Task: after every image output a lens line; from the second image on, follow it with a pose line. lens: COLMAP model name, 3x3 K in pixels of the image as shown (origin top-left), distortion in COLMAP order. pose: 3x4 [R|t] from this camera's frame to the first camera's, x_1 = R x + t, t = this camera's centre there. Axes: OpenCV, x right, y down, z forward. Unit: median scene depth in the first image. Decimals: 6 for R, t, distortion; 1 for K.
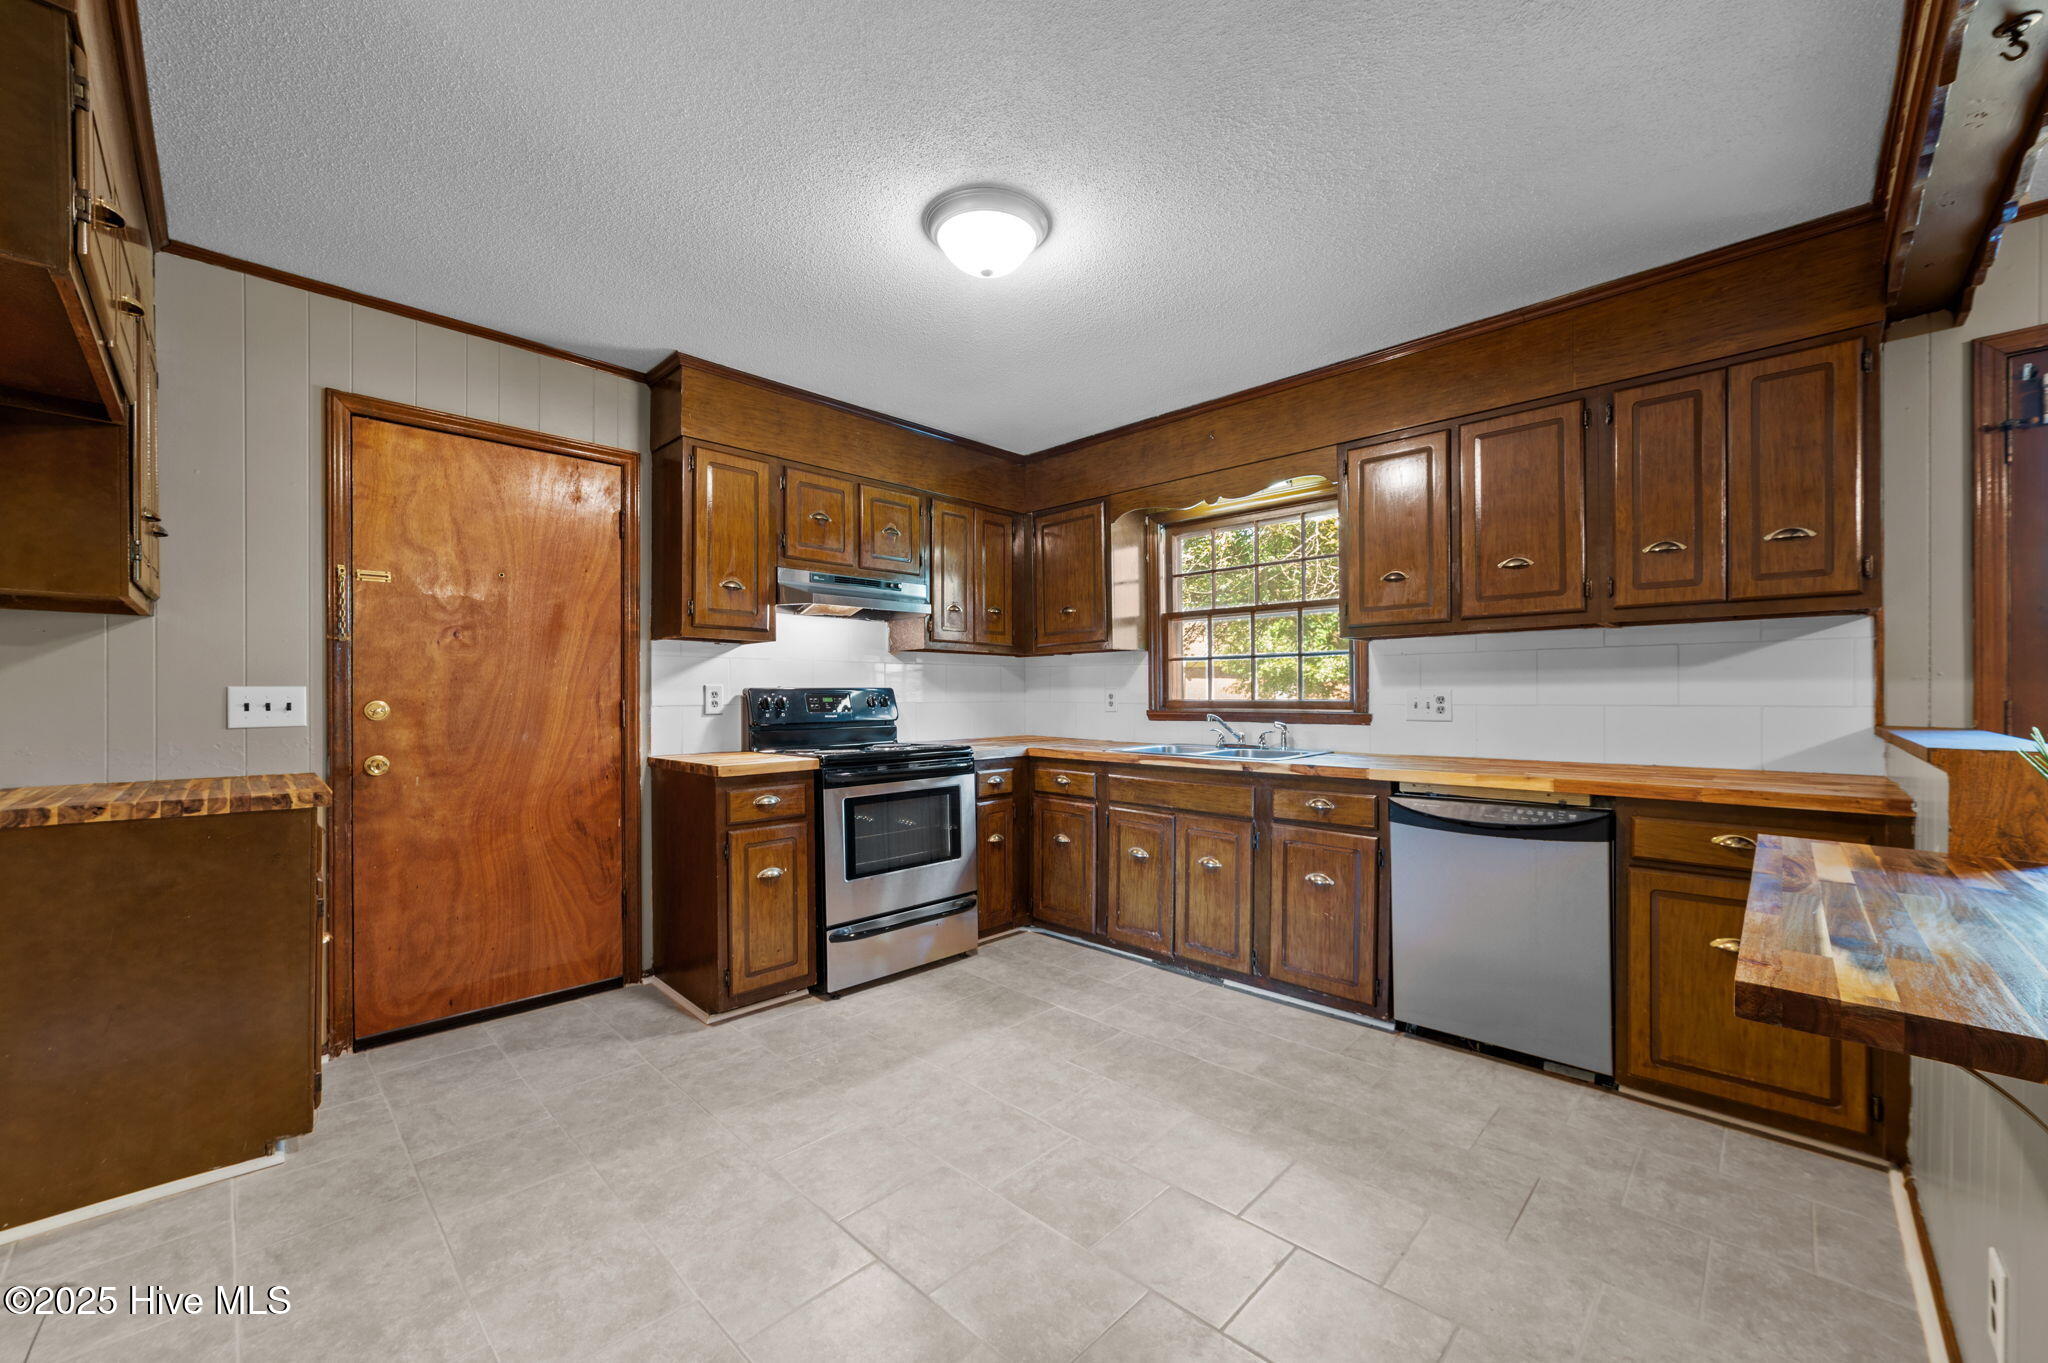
lens RADIAL K [[793.3, 0, 1025.2], [0, 793.3, 696.1], [0, 0, 1]] dist [-0.028431, 0.014124]
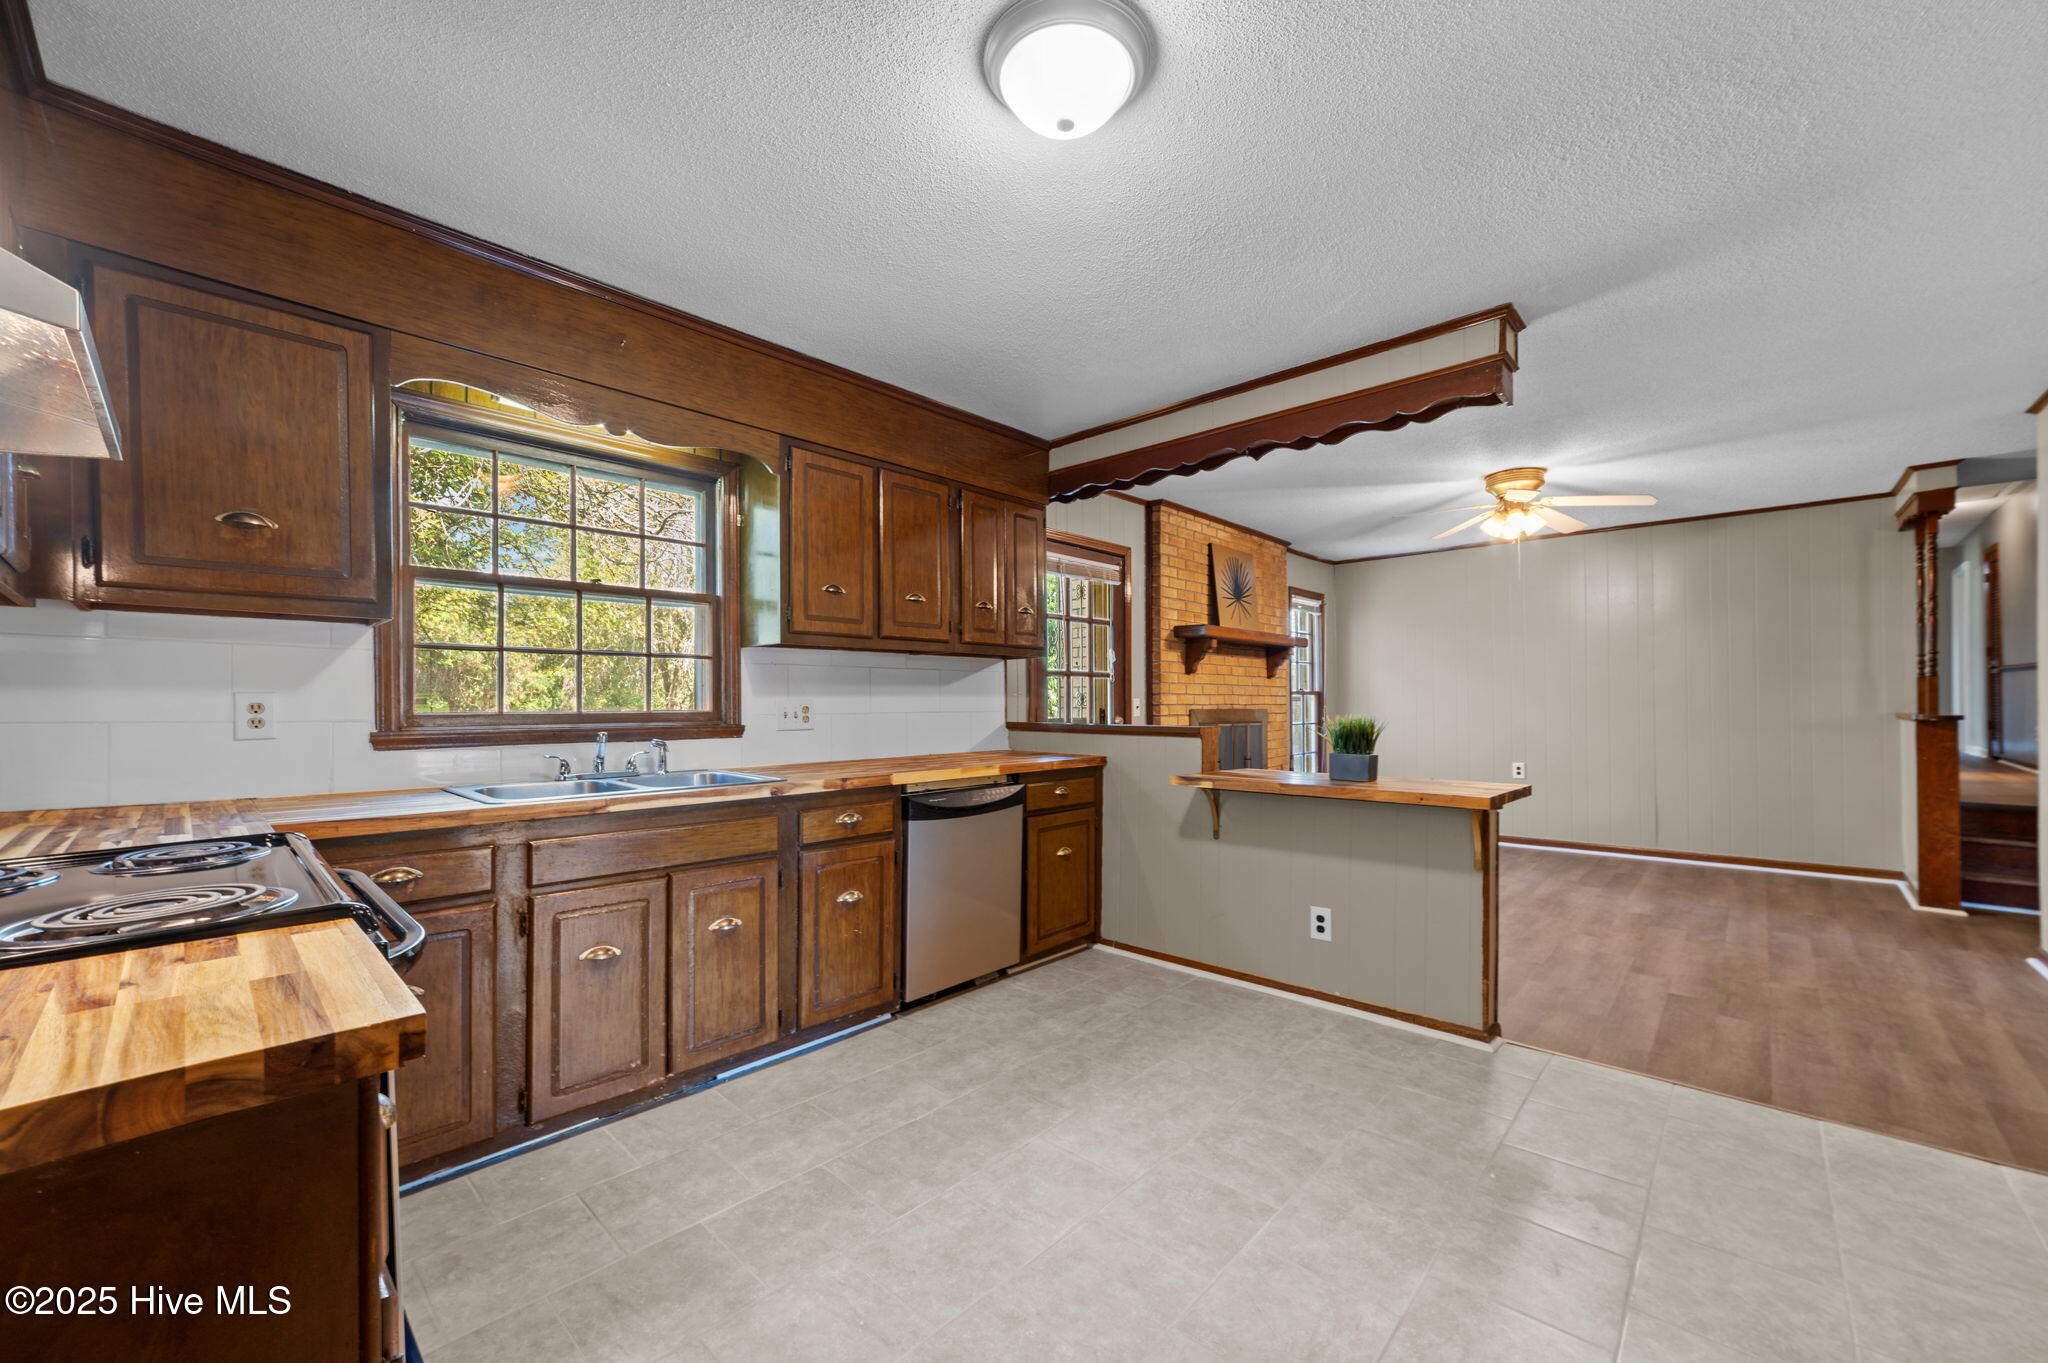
lens RADIAL K [[799.6, 0, 1027.0], [0, 799.6, 705.7], [0, 0, 1]] dist [-0.007869, 0.000542]
pose [[-0.019063, 0.000253, 0.999818, -0.585071], [0.004579, 0.999990, -0.000166, 0.001062], [-0.999808, 0.004575, -0.019064, 0.782506]]
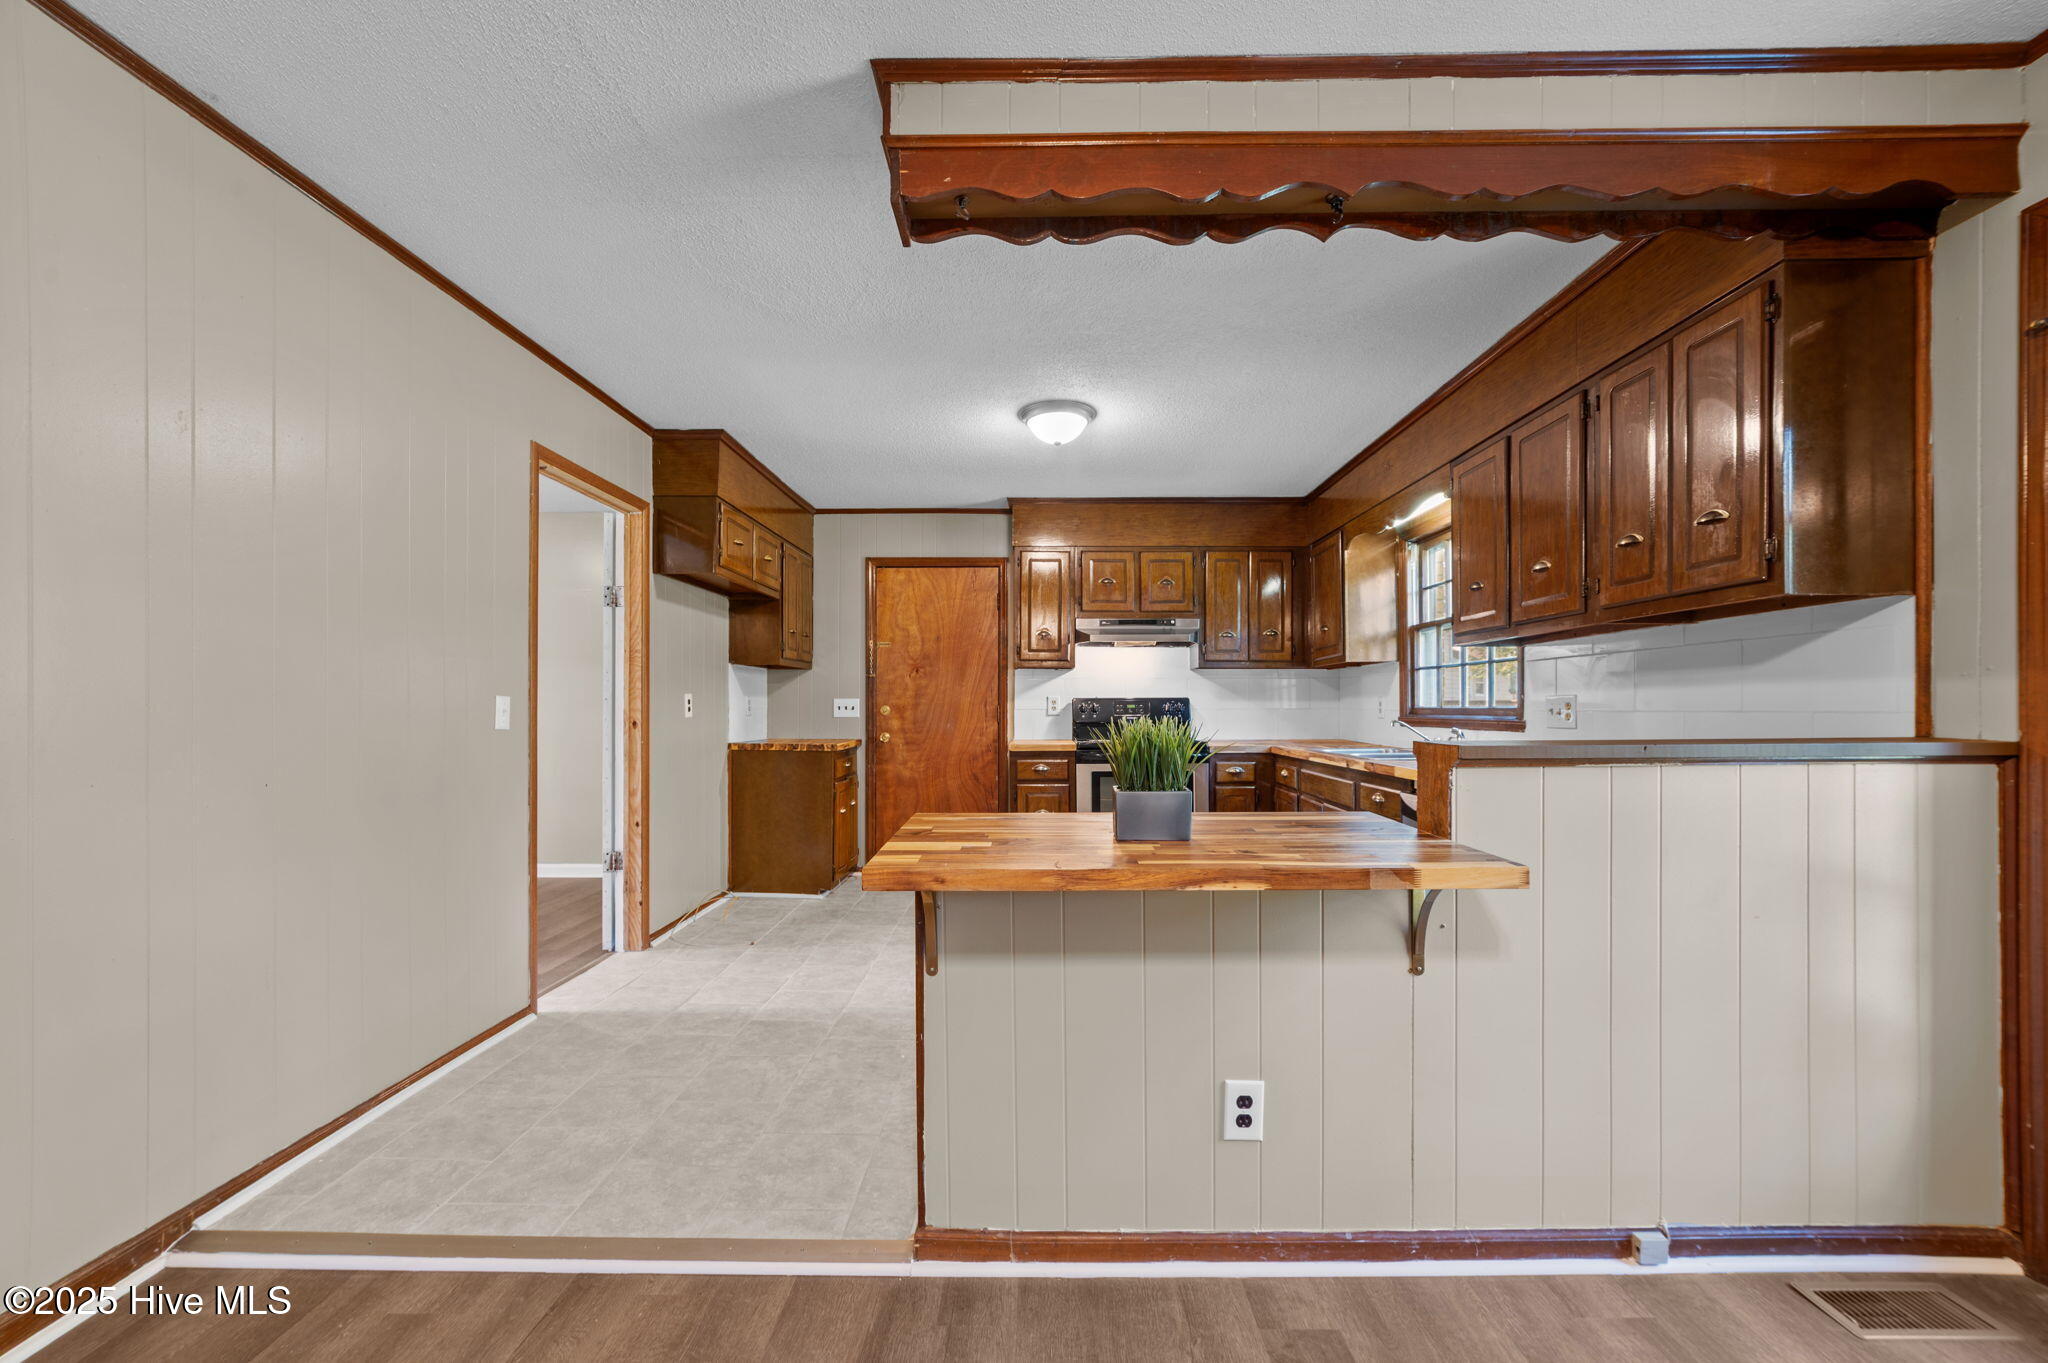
lens RADIAL K [[793.3, 0, 1025.2], [0, 793.3, 696.1], [0, 0, 1]] dist [-0.028431, 0.014124]
pose [[0.686573, -0.008341, -0.727013, 0.824467], [-0.000776, 0.999925, -0.012205, 0.005483], [0.727060, 0.008944, 0.686516, -0.135973]]
